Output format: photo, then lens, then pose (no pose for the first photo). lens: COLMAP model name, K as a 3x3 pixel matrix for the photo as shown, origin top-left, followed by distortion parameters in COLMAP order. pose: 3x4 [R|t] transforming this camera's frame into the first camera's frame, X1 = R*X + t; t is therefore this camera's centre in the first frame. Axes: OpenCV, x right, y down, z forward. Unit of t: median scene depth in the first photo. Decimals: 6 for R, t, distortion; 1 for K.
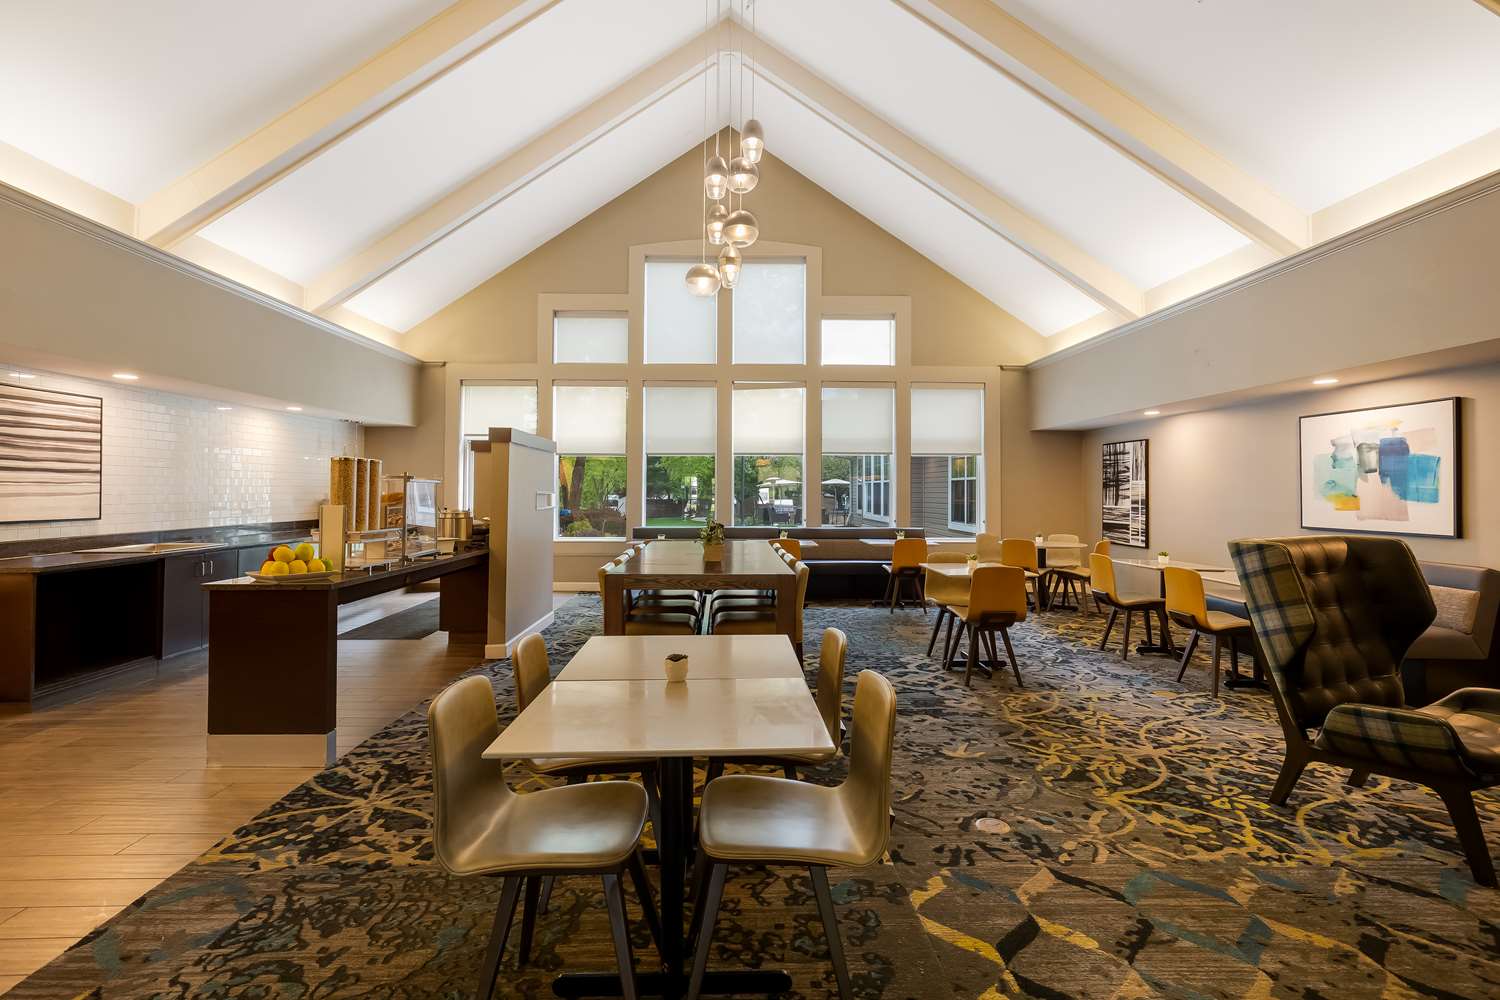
lens RADIAL K [[705.3, 0, 750.5], [0, 705.3, 473.3], [0, 0, 1]] dist [-0.001490, -0.000280]
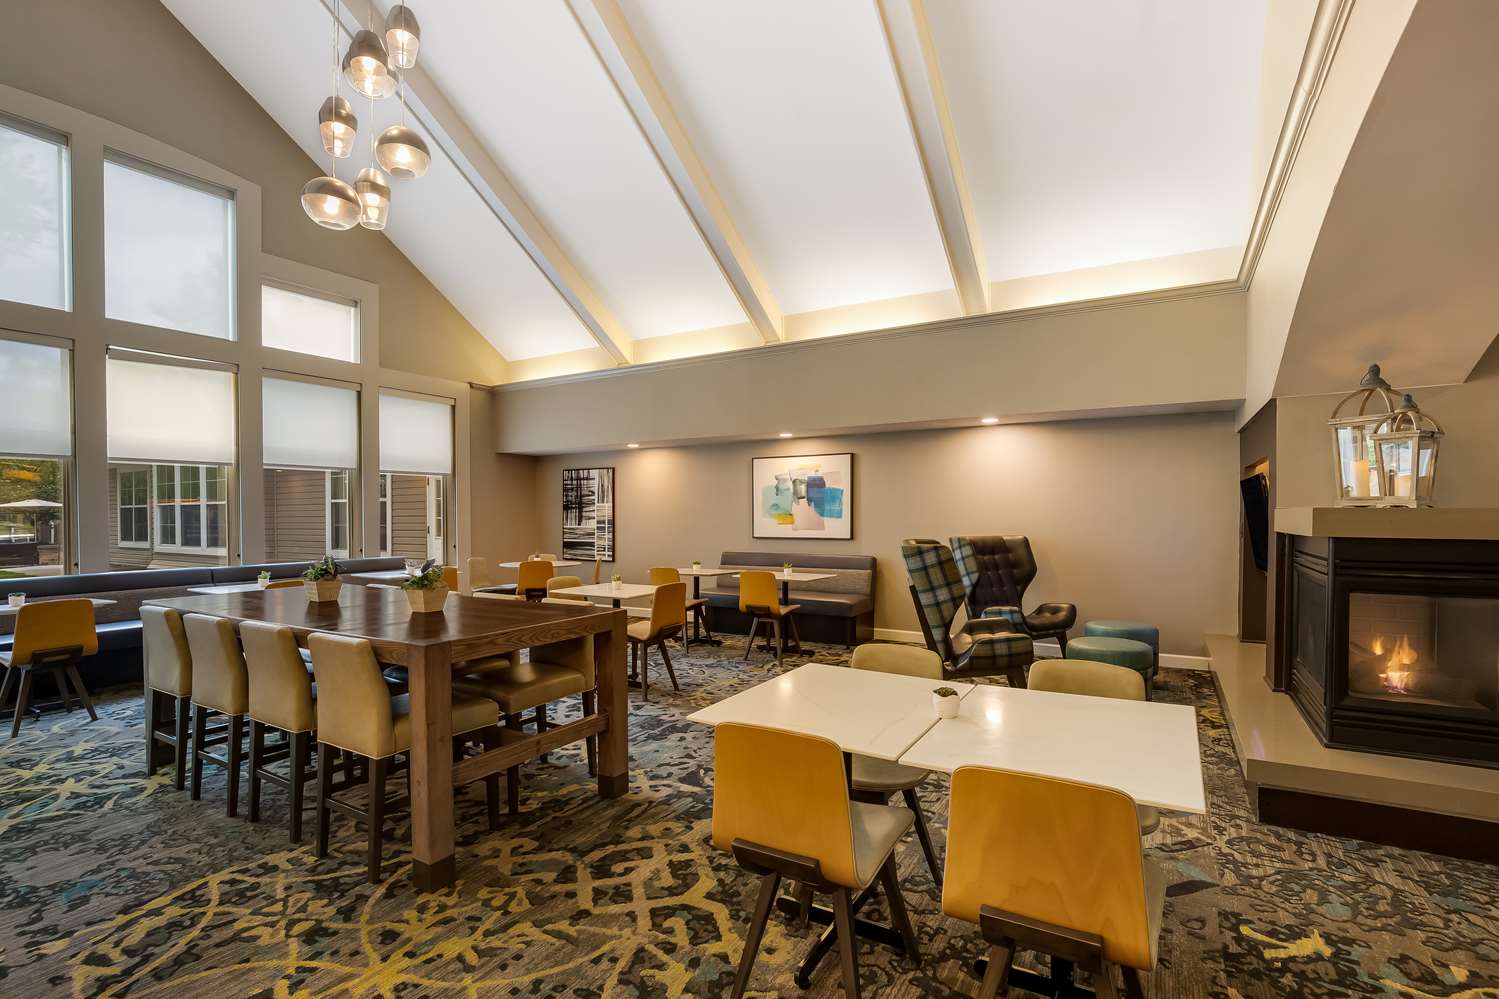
lens RADIAL K [[694.3, 0, 749.5], [0, 694.3, 499.5], [0, 0, 1]] dist [0.000569, 0.000078]
pose [[0.528680, 0.007632, 0.848787, -0.286142], [-0.012765, 0.999918, -0.001040, 0.002366], [-0.848725, -0.010285, 0.528734, 0.203920]]
